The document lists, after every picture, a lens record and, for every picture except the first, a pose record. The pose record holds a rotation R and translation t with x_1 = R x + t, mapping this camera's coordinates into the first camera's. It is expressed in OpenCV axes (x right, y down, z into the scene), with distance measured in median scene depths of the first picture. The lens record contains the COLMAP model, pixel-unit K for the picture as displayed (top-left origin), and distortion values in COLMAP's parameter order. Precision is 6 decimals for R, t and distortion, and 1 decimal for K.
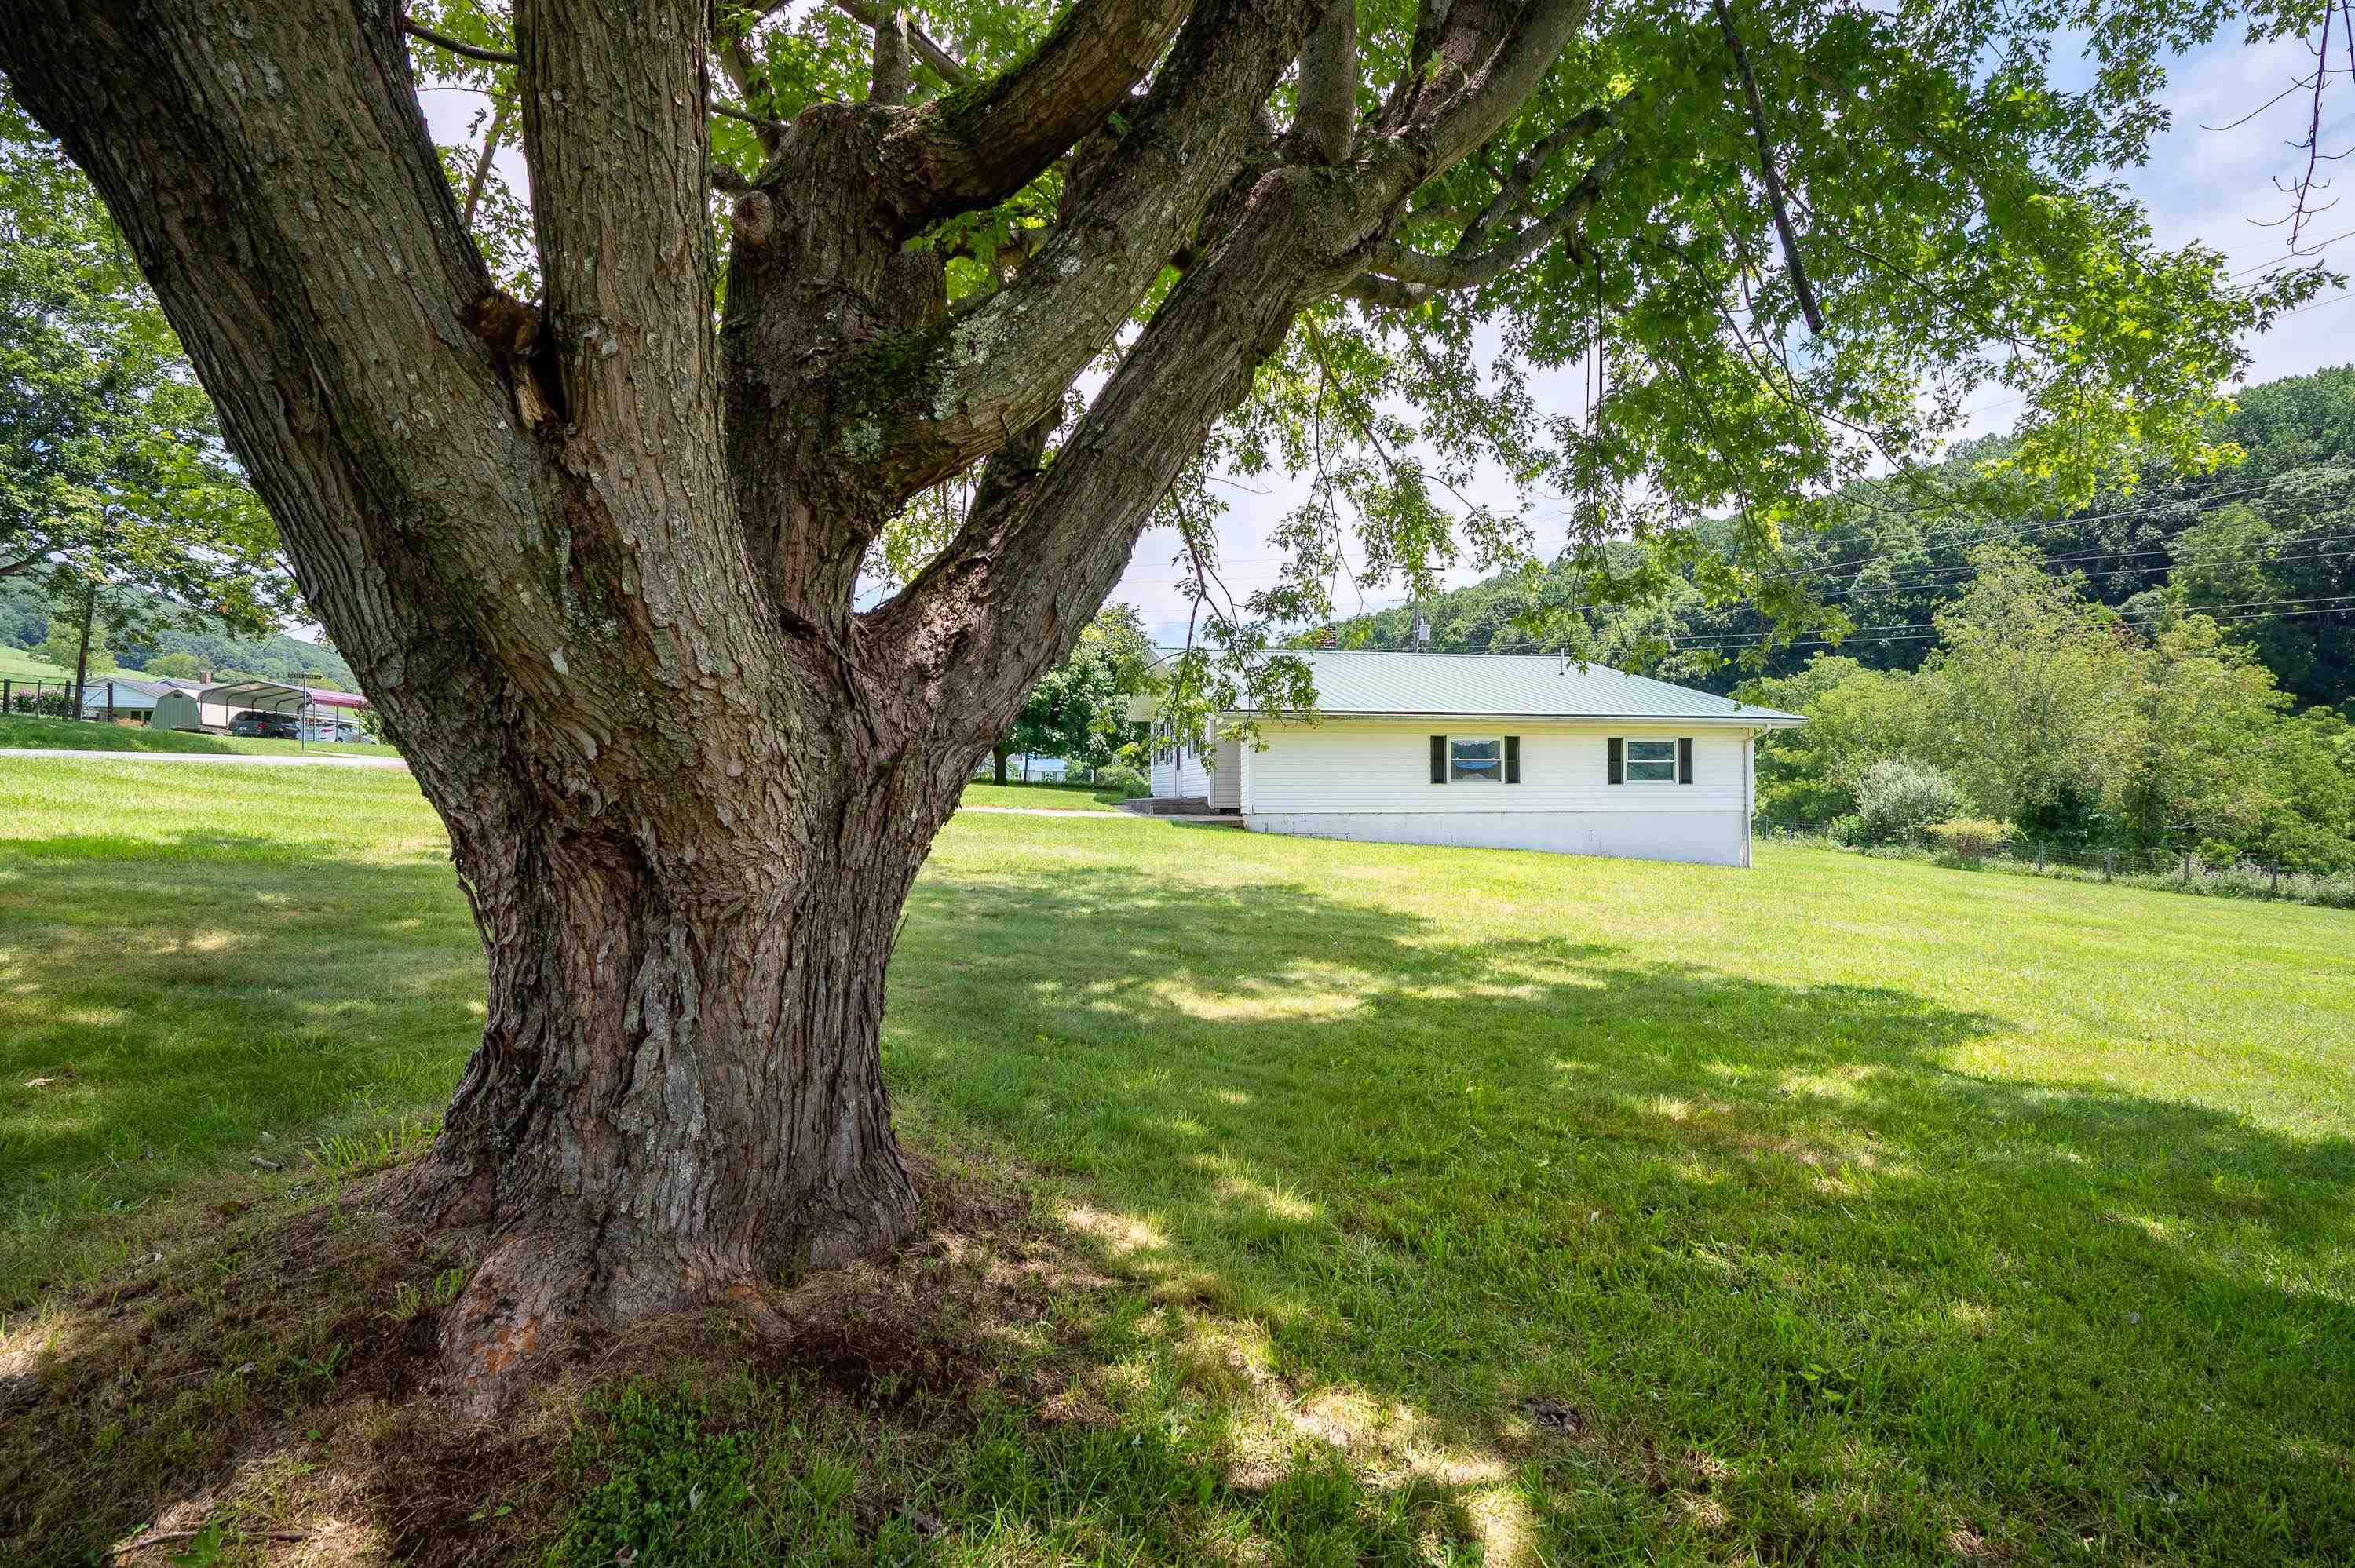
lens RADIAL K [[1078.9, 0, 1188.8], [0, 1078.9, 824.7], [0, 0, 1]] dist [-0.001104, -0.000669]
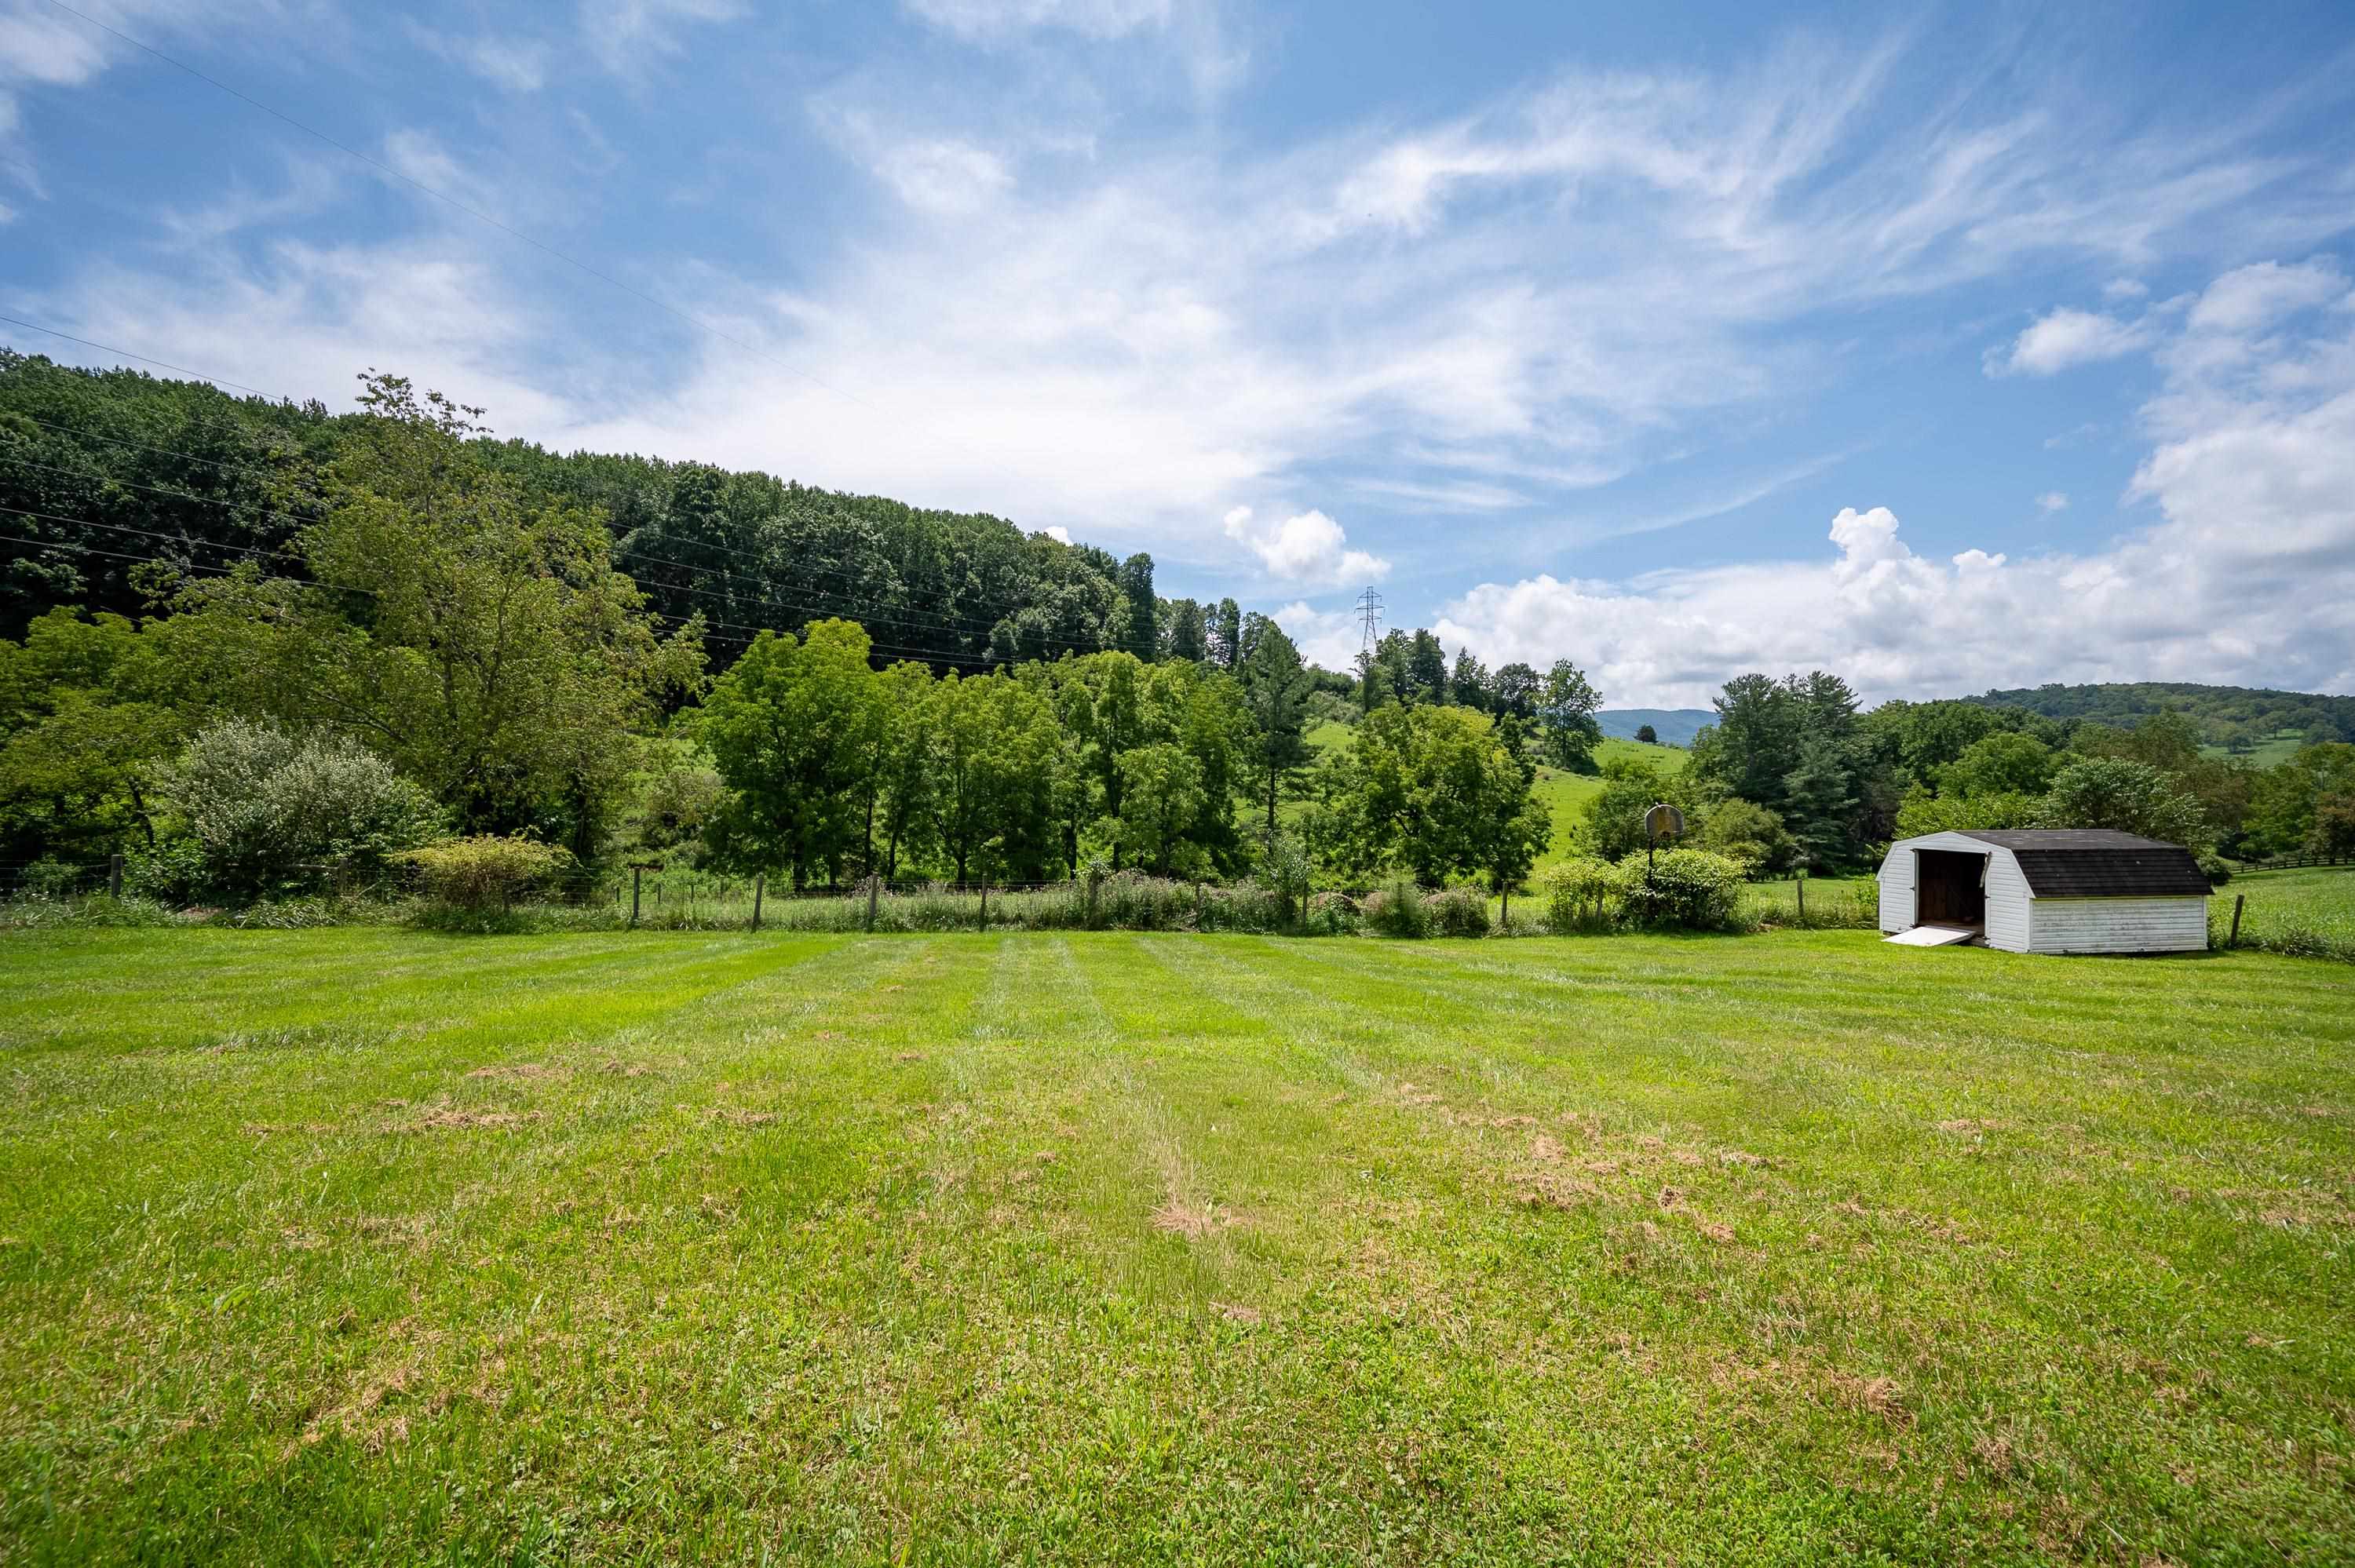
lens RADIAL K [[922.3, 0, 1181.6], [0, 922.3, 811.6], [0, 0, 1]] dist [-0.004470, 0.000425]
pose [[0.021102, -0.028103, 0.999382, 0.244834], [0.033029, 0.999079, 0.027397, -0.016949], [-0.999232, 0.032430, 0.022011, 0.574660]]
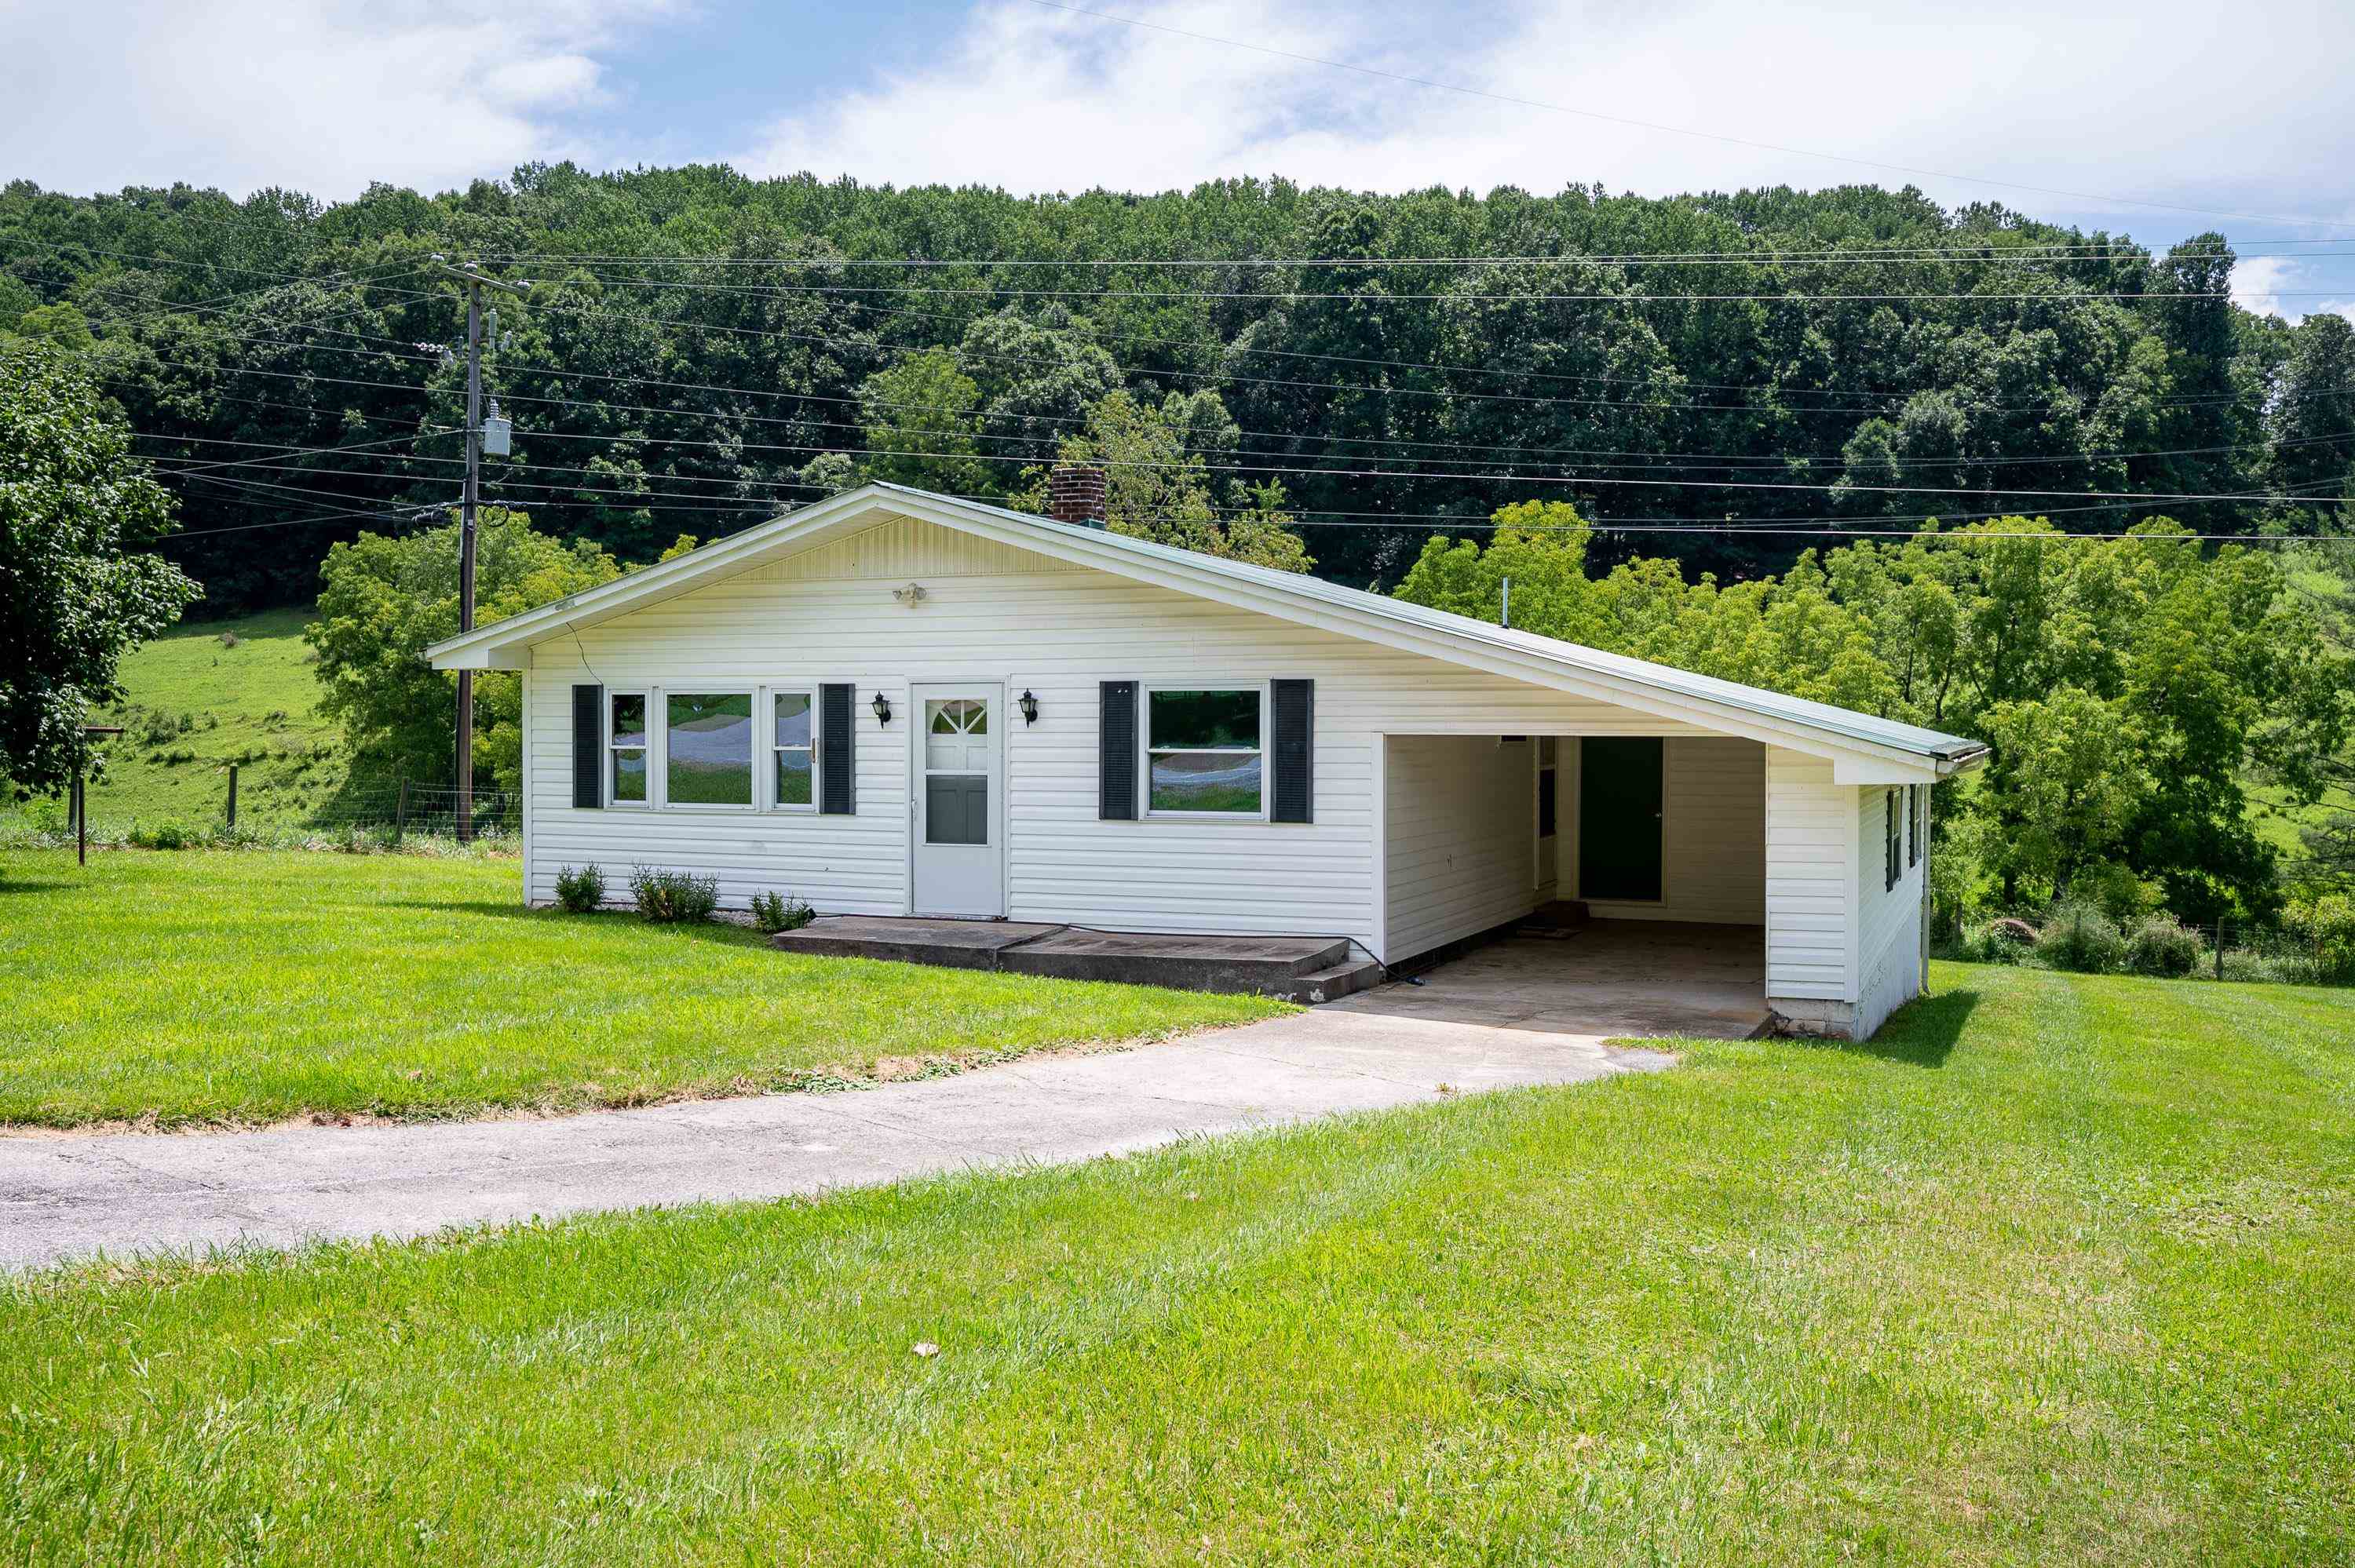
lens RADIAL K [[2025.5, 0, 1191.7], [0, 2025.5, 791.5], [0, 0, 1]] dist [0.000007, -0.008144]
pose [[0.537368, -0.025211, 0.842971, -0.279988], [0.021781, 0.999635, 0.016012, -0.041859], [-0.843067, 0.009756, 0.537720, 0.314248]]
